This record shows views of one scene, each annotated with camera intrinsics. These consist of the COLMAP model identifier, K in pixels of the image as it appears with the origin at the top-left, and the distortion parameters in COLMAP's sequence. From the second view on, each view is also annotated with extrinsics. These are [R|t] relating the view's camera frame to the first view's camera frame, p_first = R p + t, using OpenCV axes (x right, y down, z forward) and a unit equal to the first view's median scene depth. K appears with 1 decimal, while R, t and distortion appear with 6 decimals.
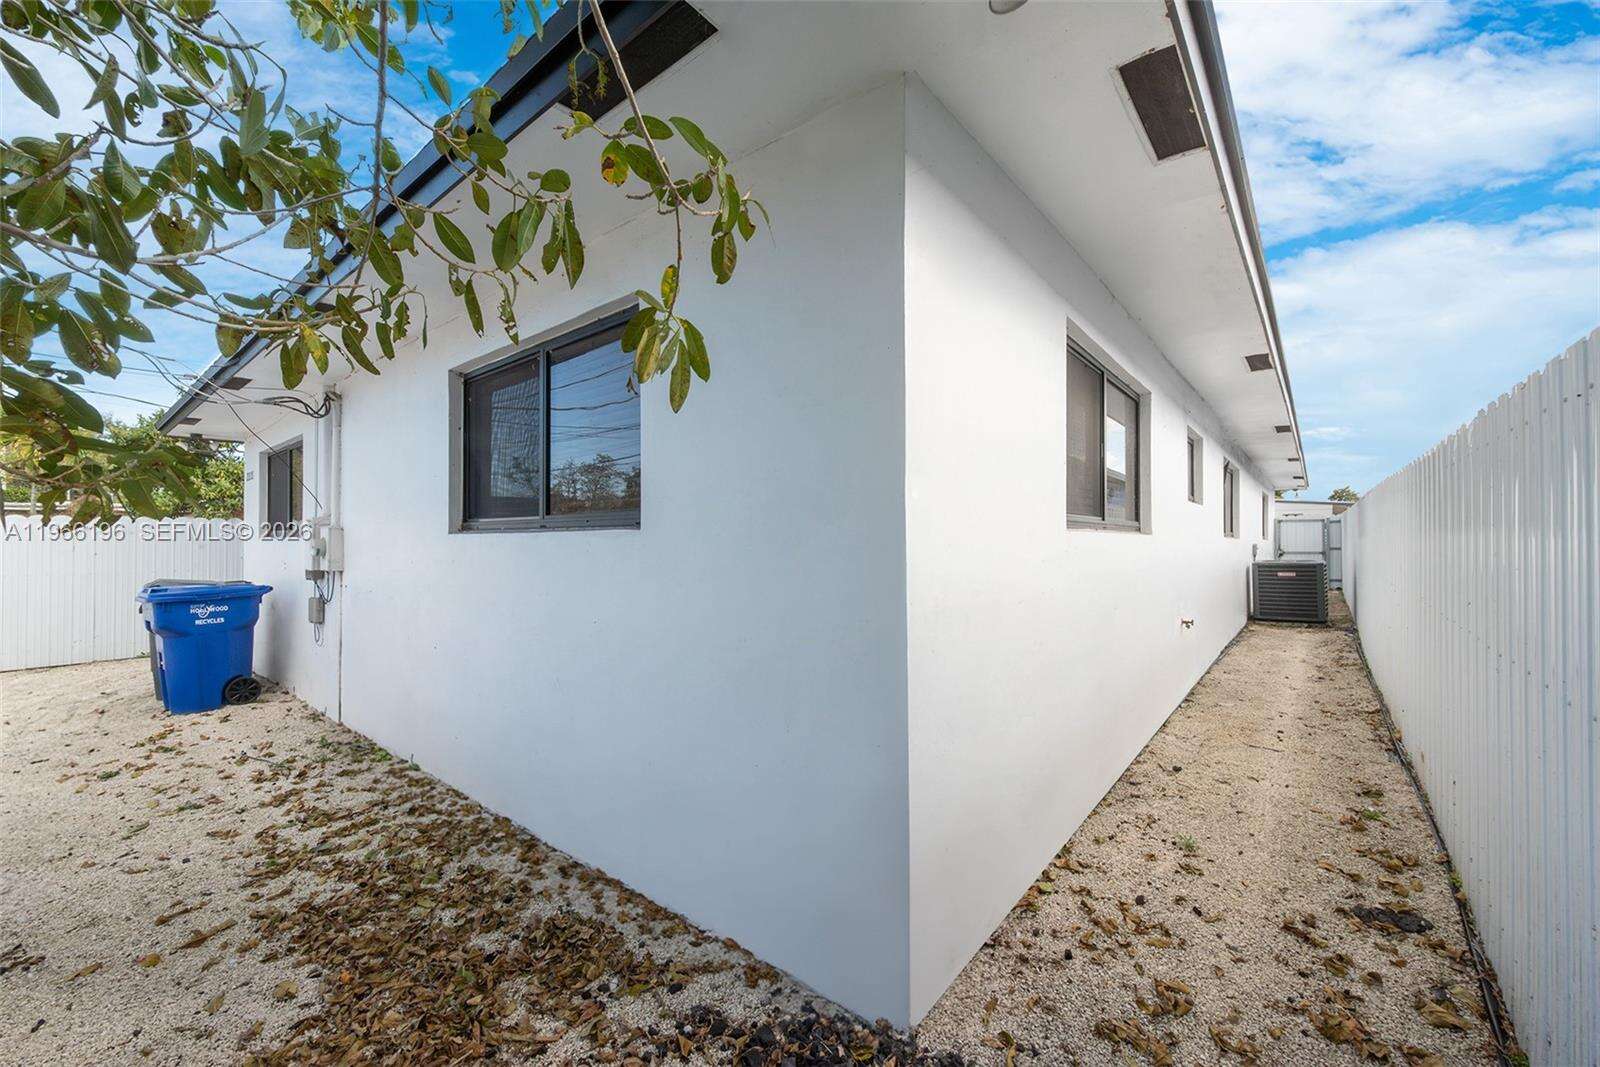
lens RADIAL K [[642.0, 0, 797.5], [0, 642.0, 537.3], [0, 0, 1]] dist [0.004404, -0.000624]
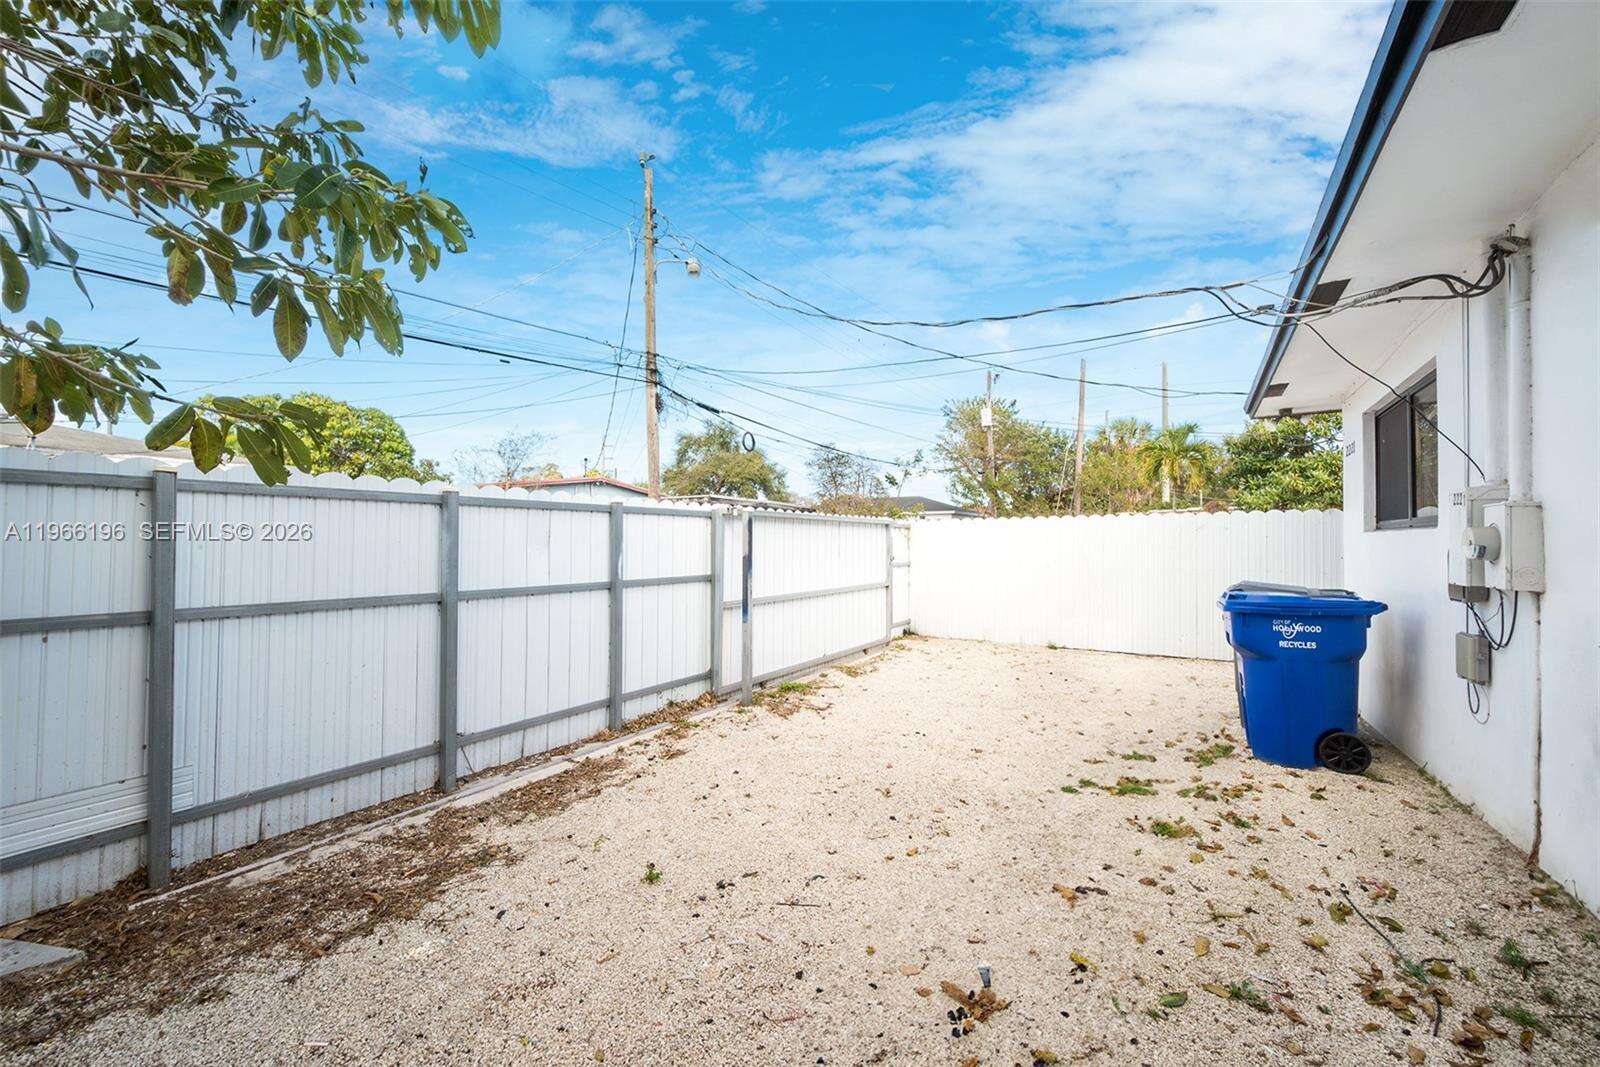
lens RADIAL K [[642.0, 0, 796.5], [0, 642.0, 530.9], [0, 0, 1]] dist [0.004404, -0.000624]
pose [[0.152125, -0.014999, -0.988247, -0.287549], [0.002114, 0.999887, -0.014851, 0.011346], [0.988359, 0.000170, 0.152140, 0.341978]]
